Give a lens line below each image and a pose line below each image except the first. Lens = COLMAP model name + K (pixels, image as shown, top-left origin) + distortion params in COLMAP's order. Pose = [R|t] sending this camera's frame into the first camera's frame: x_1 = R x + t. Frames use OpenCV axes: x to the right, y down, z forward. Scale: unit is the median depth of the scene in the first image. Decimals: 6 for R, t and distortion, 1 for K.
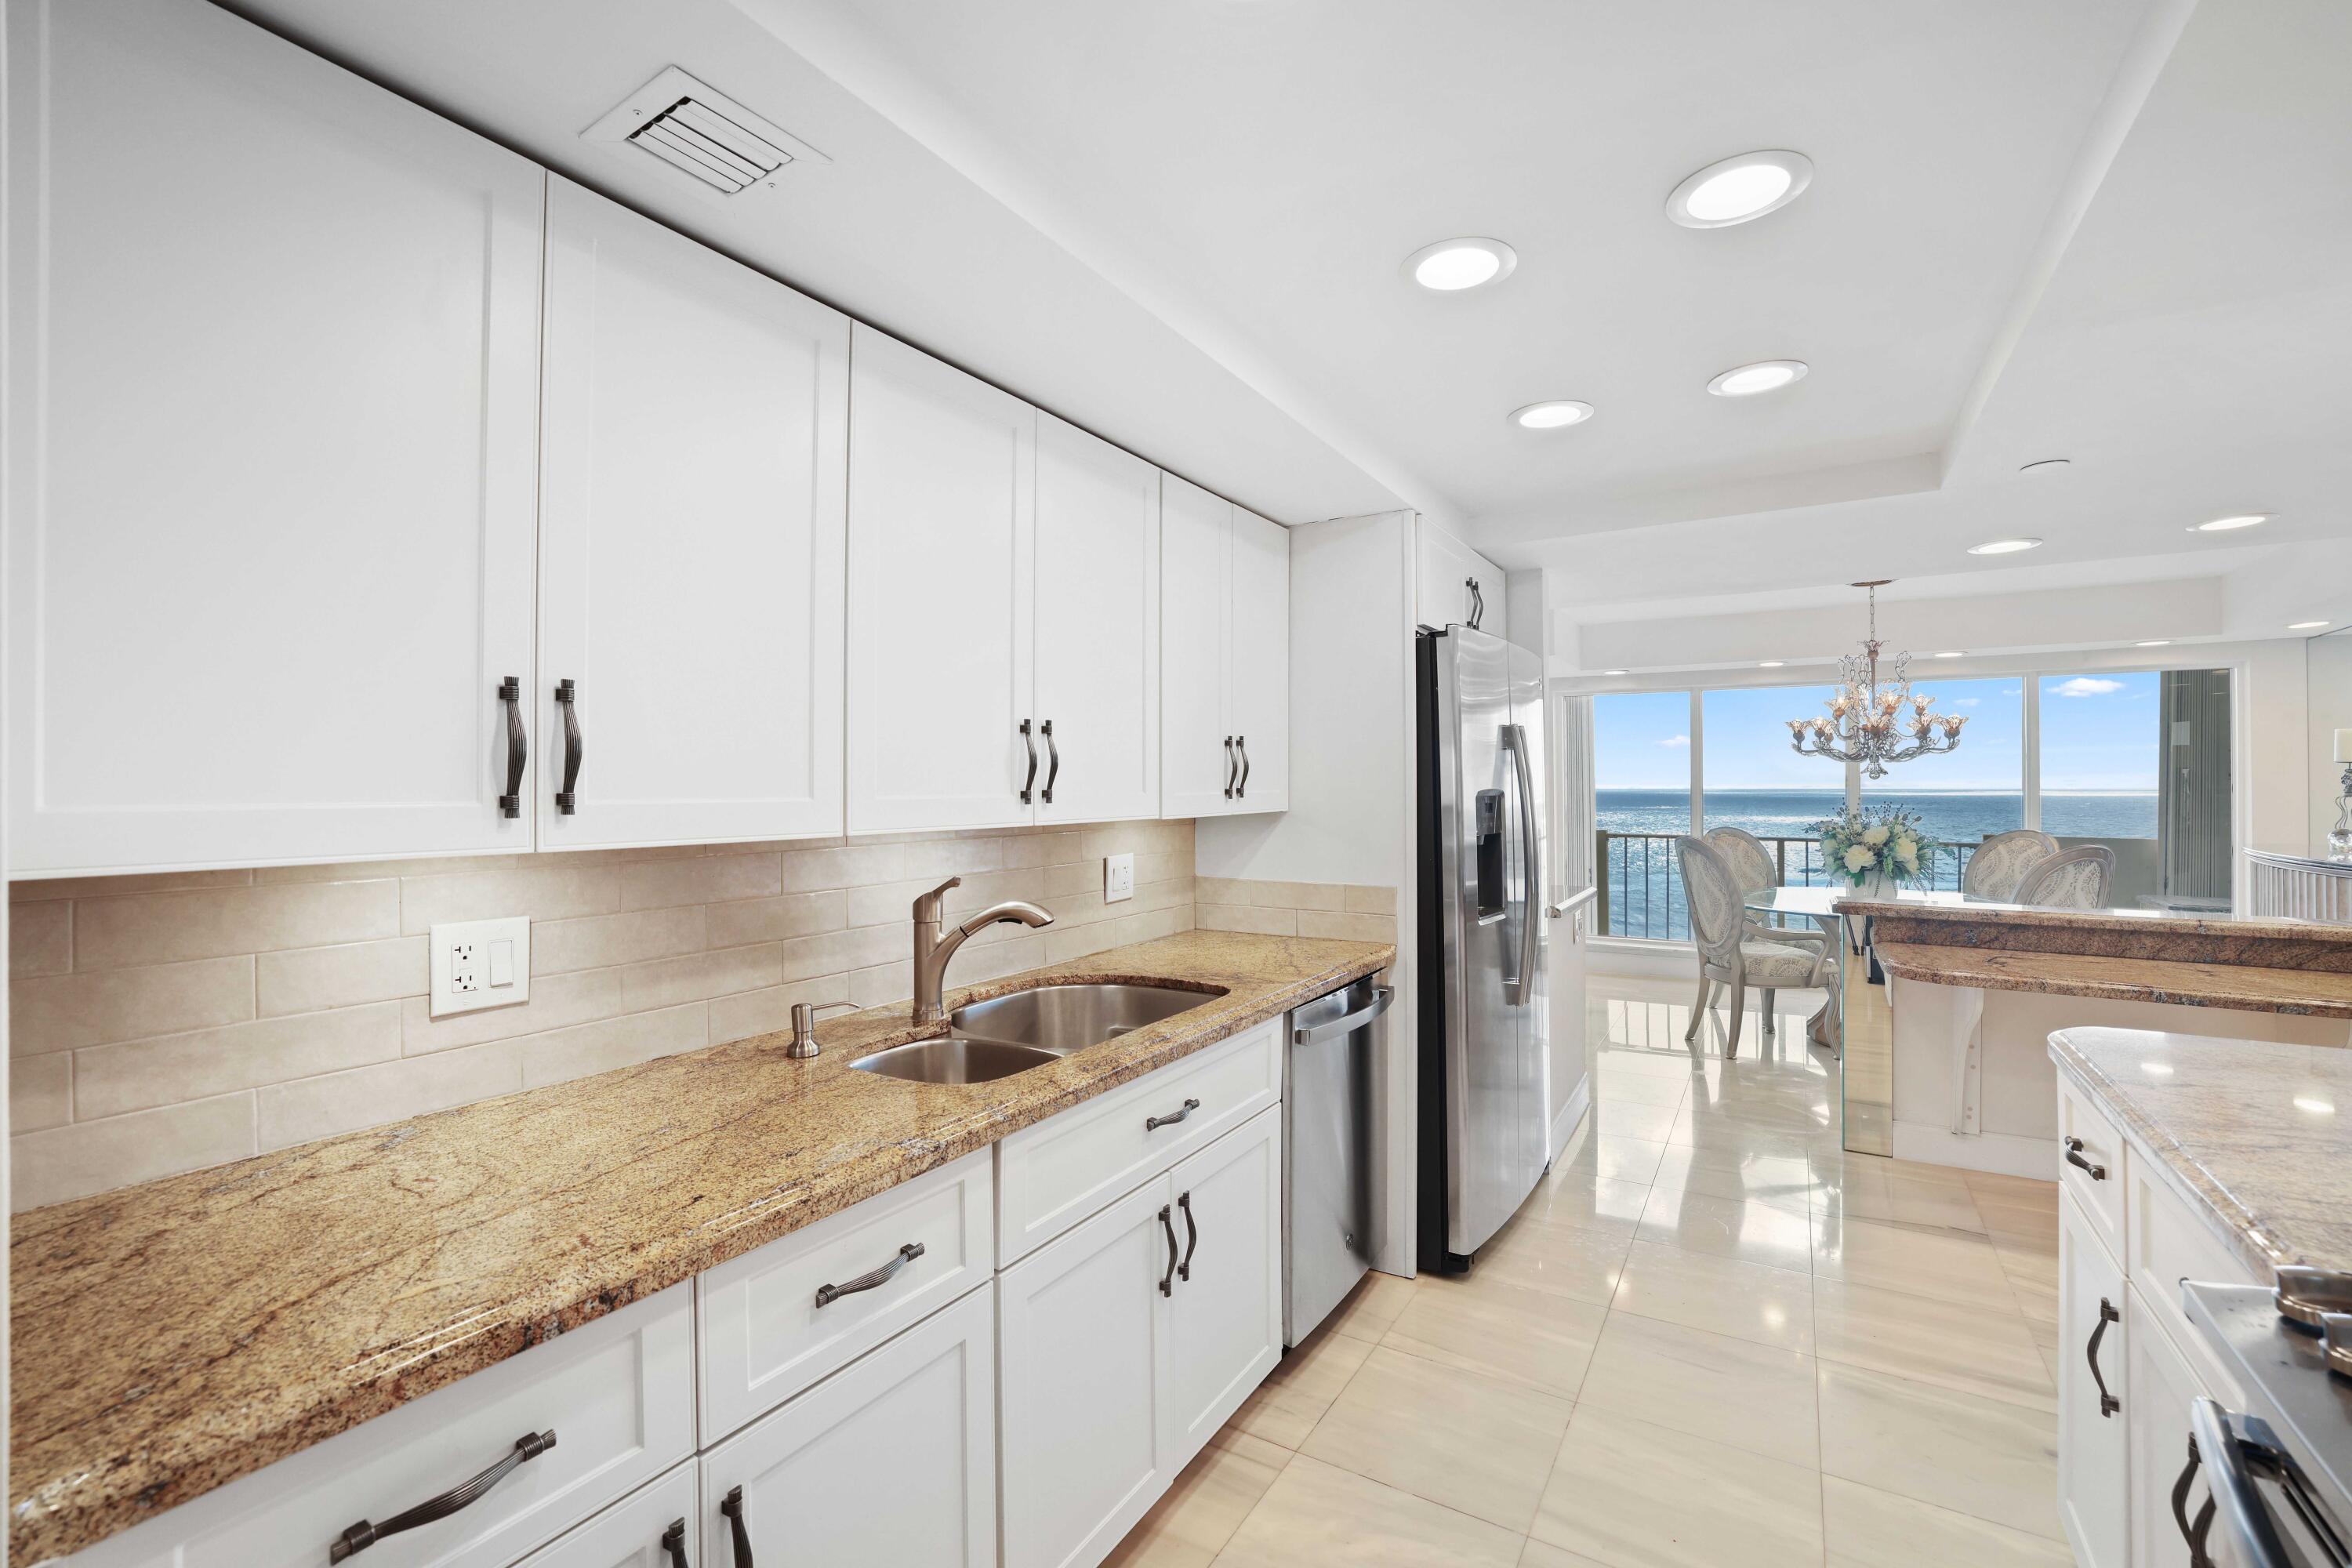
lens RADIAL K [[1006.5, 0, 1176.0], [0, 1006.5, 784.0], [0, 0, 1]] dist [-0.043840, 0.016615]
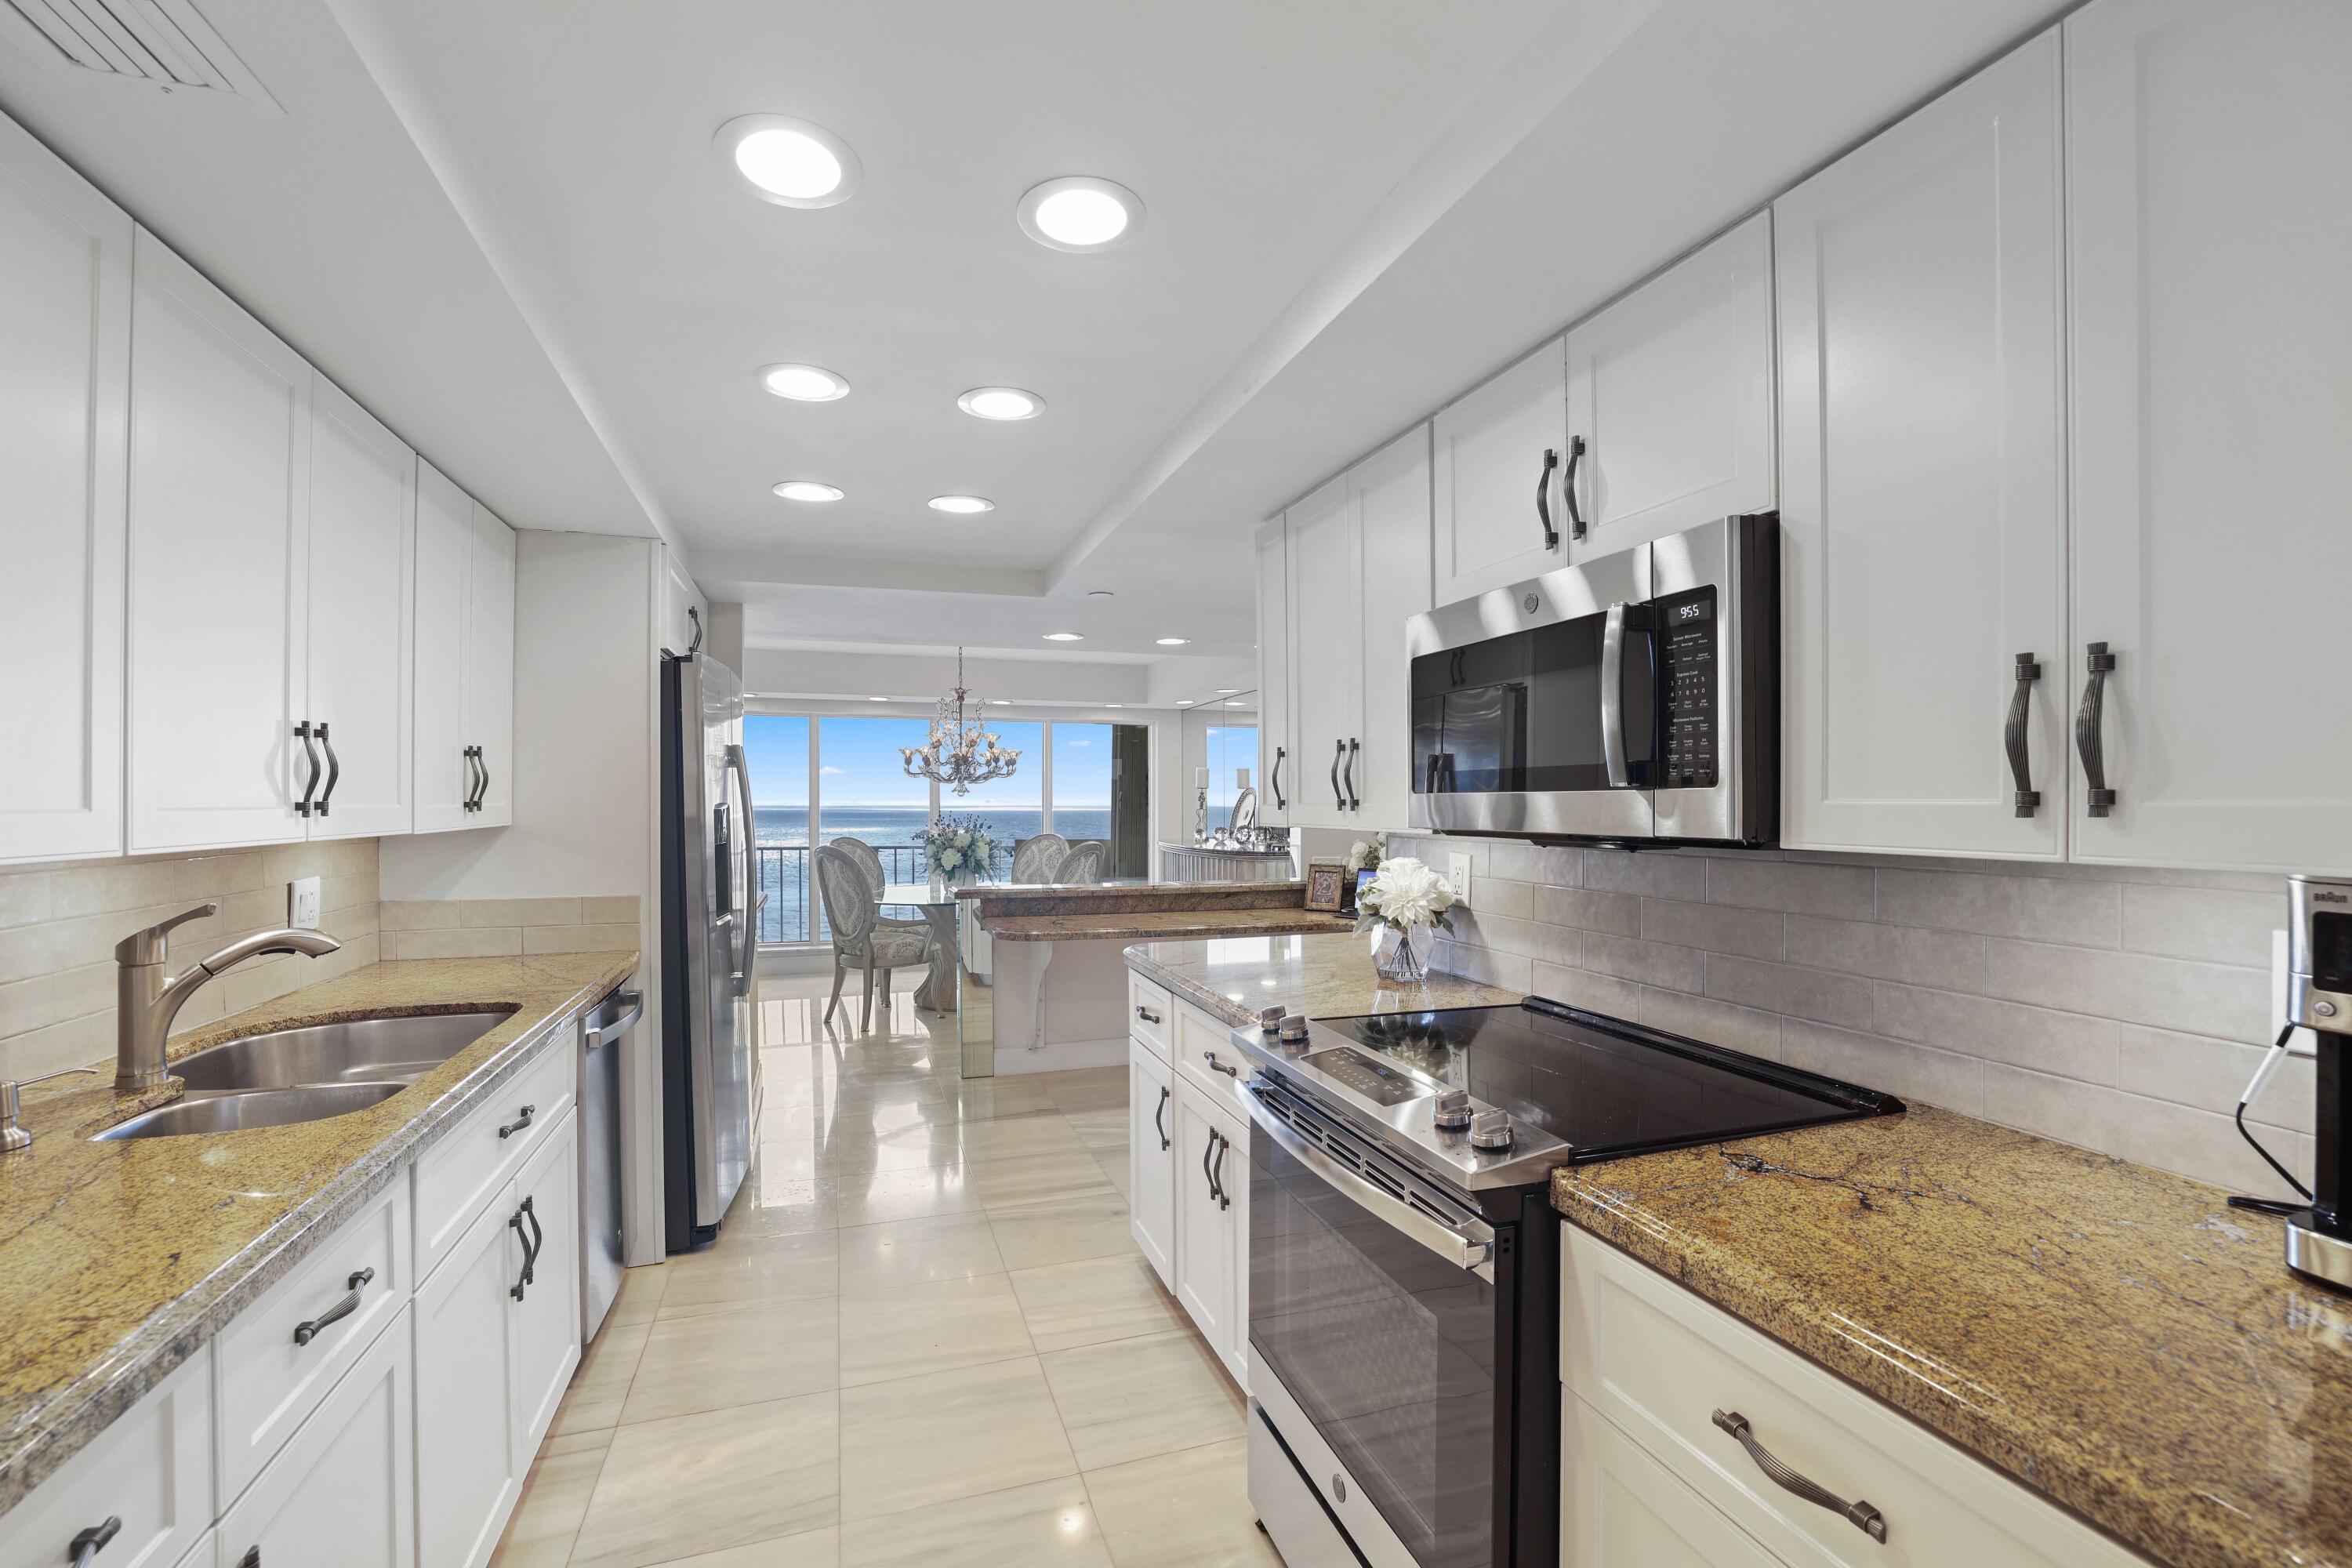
lens RADIAL K [[1031.5, 0, 1174.9], [0, 1031.5, 792.7], [0, 0, 1]] dist [-0.055915, 0.023886]
pose [[0.635883, 0.009985, 0.771721, -0.236647], [-0.004109, 0.999946, -0.009552, 0.002604], [-0.771775, 0.002903, 0.635890, -0.103982]]
